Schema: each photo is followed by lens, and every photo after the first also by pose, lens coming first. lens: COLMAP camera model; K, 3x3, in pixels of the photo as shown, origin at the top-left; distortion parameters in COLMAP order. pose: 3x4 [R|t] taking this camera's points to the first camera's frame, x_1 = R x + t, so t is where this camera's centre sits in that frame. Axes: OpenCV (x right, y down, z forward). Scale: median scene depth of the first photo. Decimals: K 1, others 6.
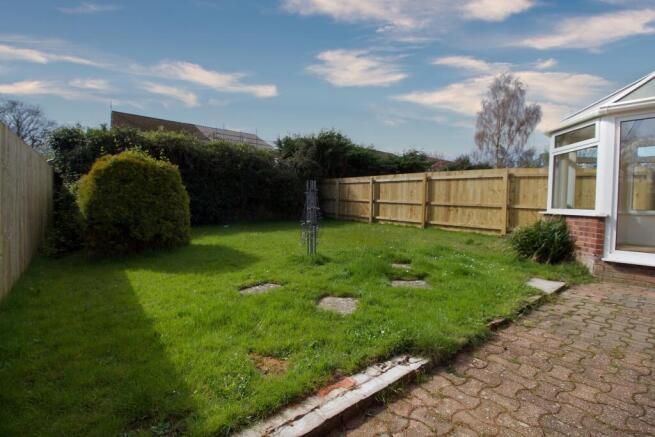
lens RADIAL K [[308.0, 0, 326.9], [0, 308.0, 219.4], [0, 0, 1]] dist [-0.007184, -0.004642]
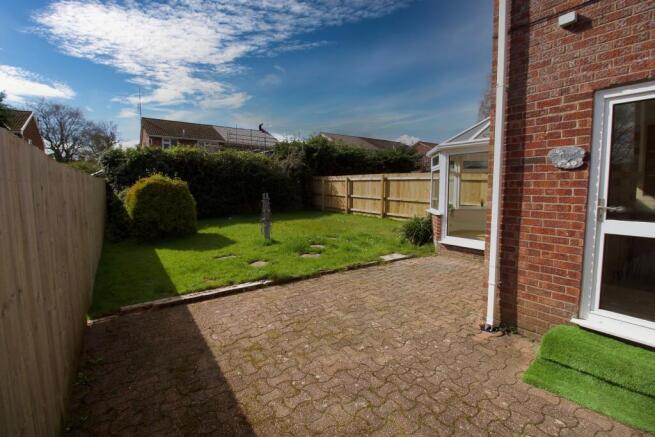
lens RADIAL K [[308.0, 0, 327.3], [0, 308.0, 216.2], [0, 0, 1]] dist [-0.007184, -0.004642]
pose [[0.997256, -0.010053, -0.073341, 0.202037], [0.012715, 0.999274, 0.035911, -0.031925], [0.072927, -0.036745, 0.996660, -0.300910]]
